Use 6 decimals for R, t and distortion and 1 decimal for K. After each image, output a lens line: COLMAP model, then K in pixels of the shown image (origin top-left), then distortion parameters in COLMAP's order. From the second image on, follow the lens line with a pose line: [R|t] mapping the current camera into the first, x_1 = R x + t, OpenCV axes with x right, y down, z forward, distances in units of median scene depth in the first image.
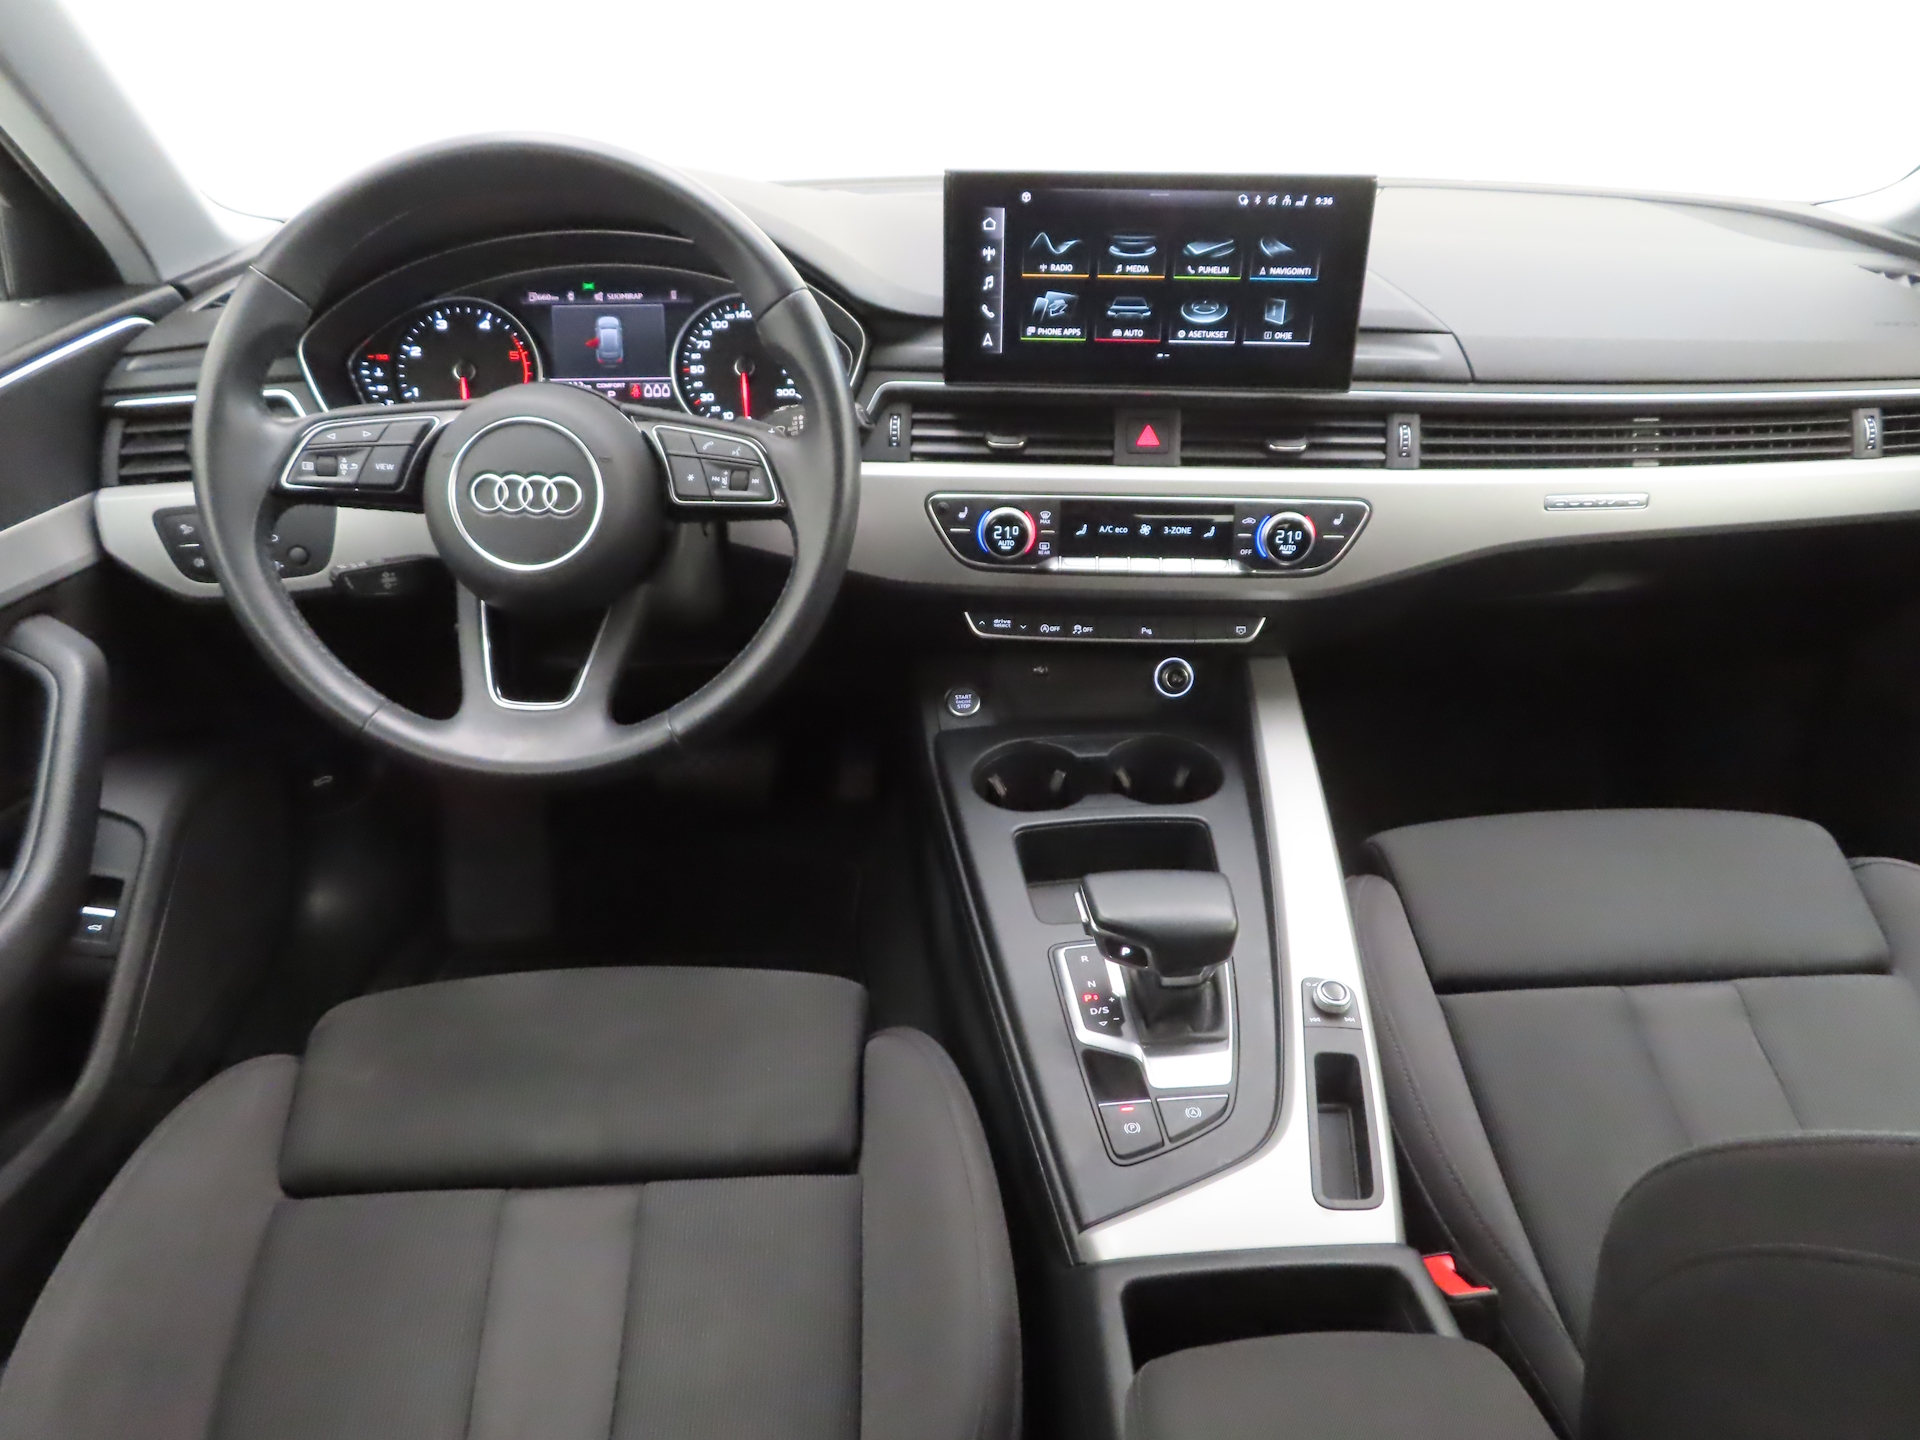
lens RADIAL K [[1349.0, 0, 960.0], [0, 1349.0, 720.0], [0, 0, 1]] dist [-0.013670, 0.006941]
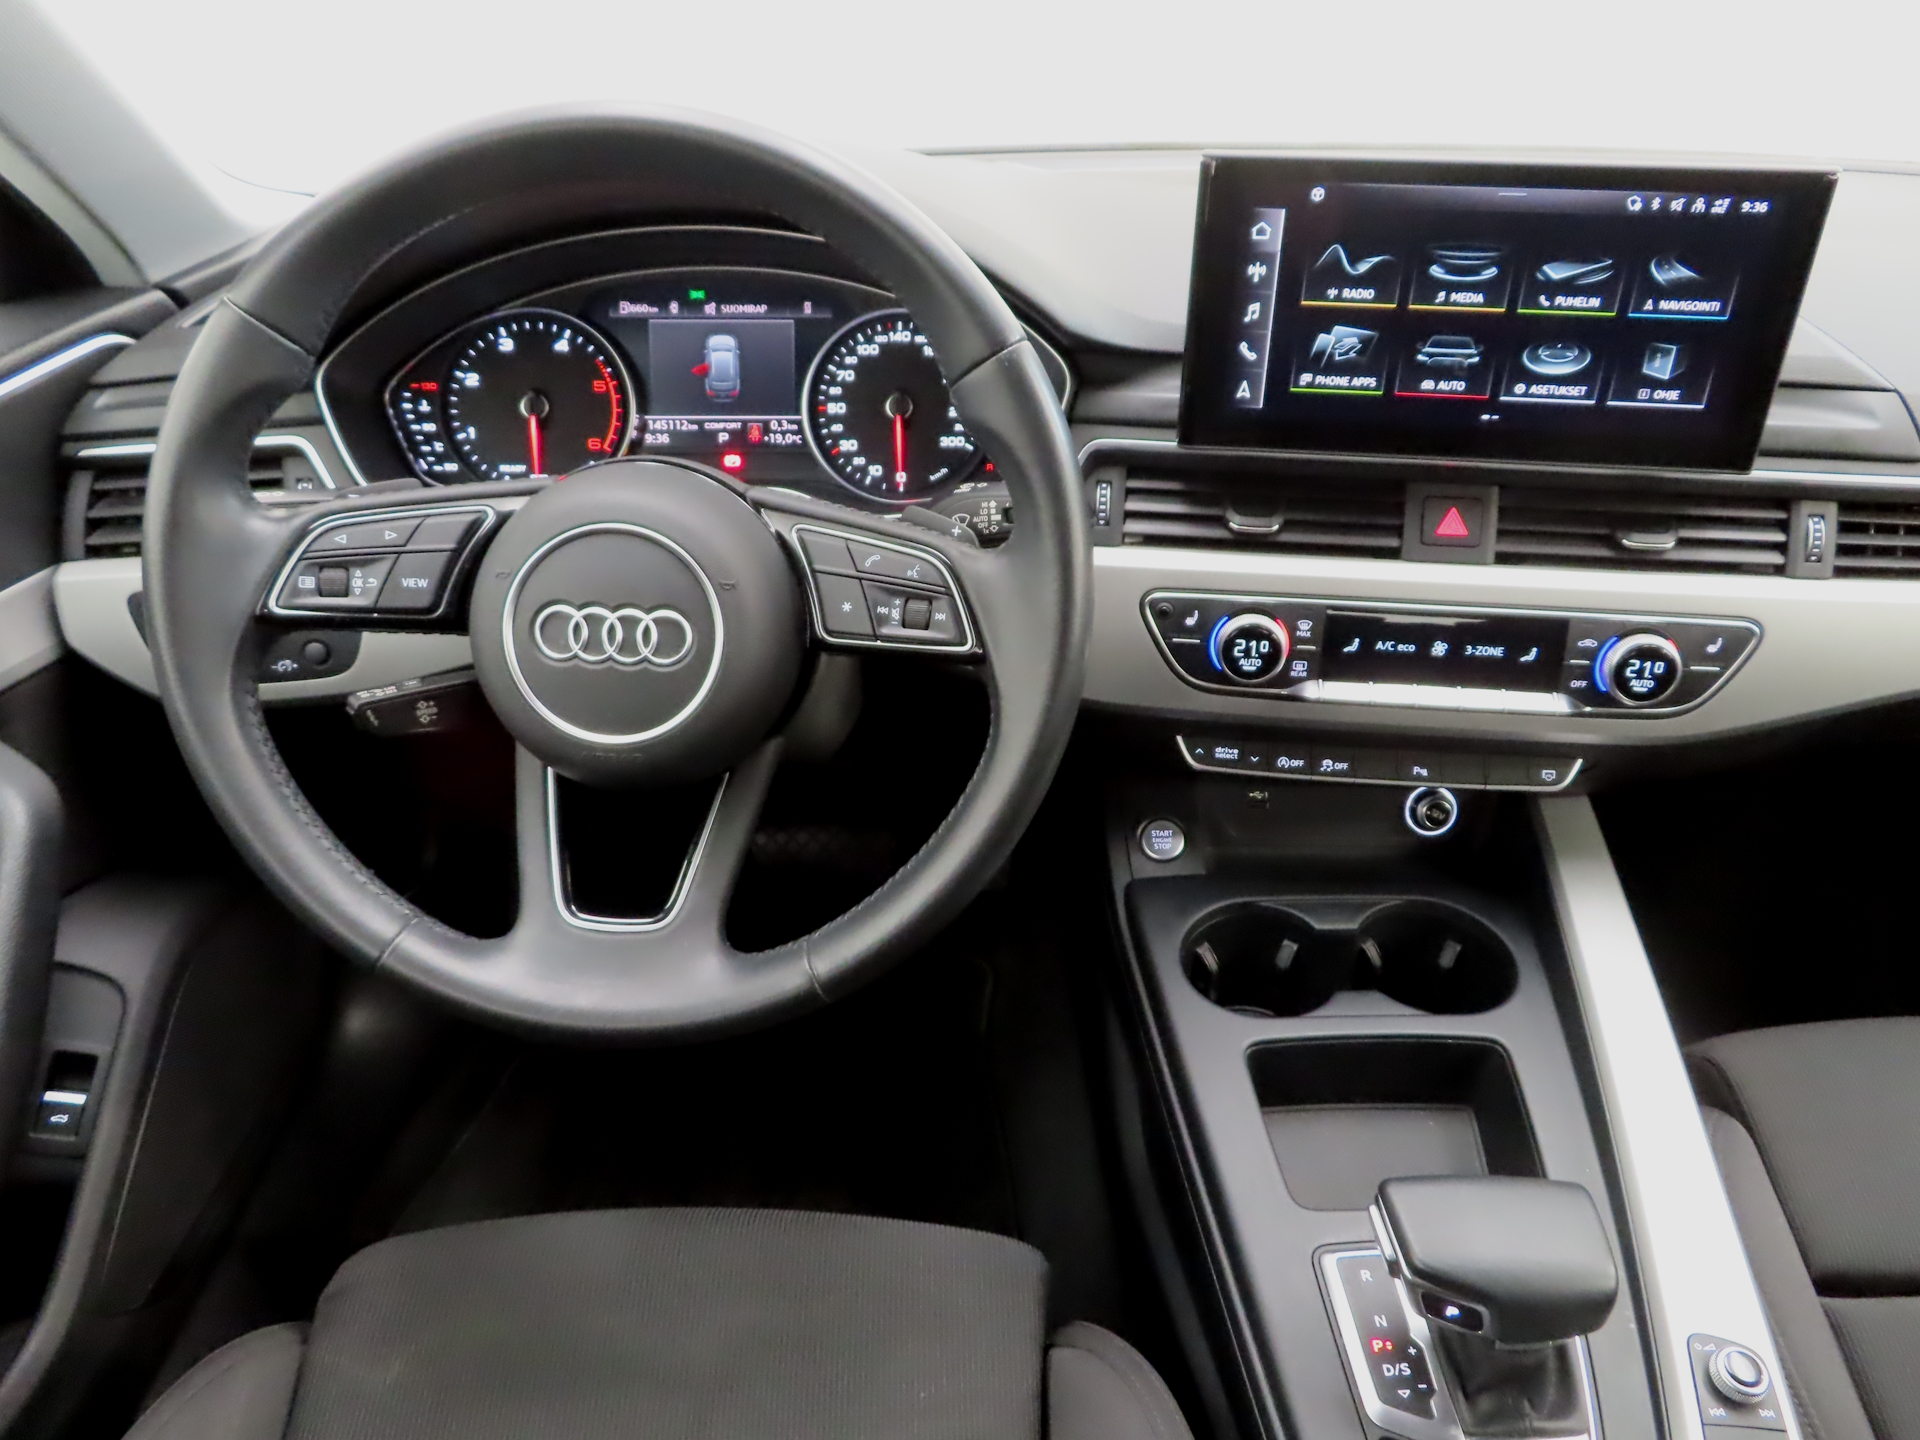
lens RADIAL K [[1349.0, 0, 960.0], [0, 1349.0, 720.0], [0, 0, 1]] dist [-0.013670, 0.006941]
pose [[0.998161, 0.032682, -0.051062, -0.087138], [-0.030496, 0.998609, 0.043017, -0.128484], [0.052397, -0.041381, 0.997769, 0.256527]]
